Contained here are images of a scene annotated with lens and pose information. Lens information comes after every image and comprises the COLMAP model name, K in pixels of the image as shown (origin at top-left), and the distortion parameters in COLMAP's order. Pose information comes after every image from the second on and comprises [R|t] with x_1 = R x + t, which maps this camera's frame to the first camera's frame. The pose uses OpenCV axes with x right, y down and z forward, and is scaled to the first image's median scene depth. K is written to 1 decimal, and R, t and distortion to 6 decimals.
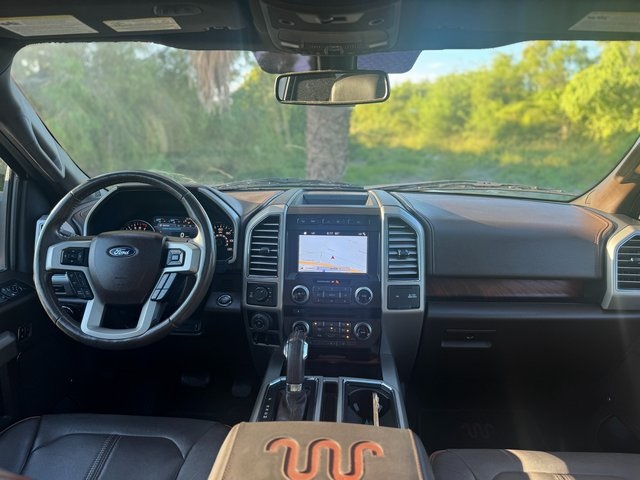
lens RADIAL K [[449.1, 0, 320.0], [0, 449.1, 240.0], [0, 0, 1]] dist [0.080284, -0.125978]
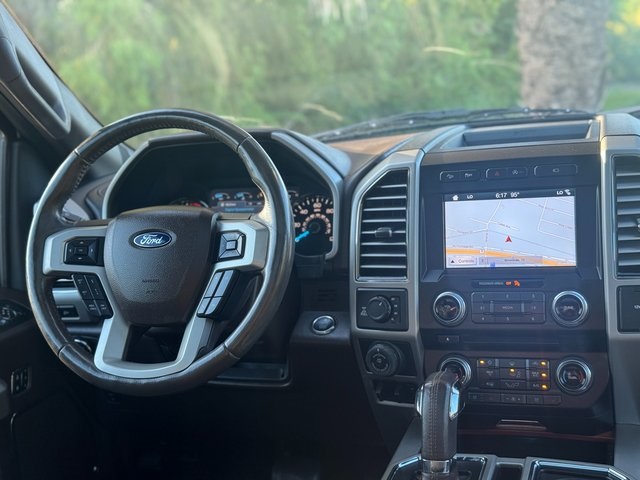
lens RADIAL K [[890.9, 0, 320.0], [0, 890.9, 240.0], [0, 0, 1]] dist [0.275430, -0.853373]
pose [[0.959149, -0.045751, -0.279178, 0.114580], [0.039105, 0.998804, -0.029333, 0.063131], [0.280186, 0.017218, 0.959791, -0.104453]]
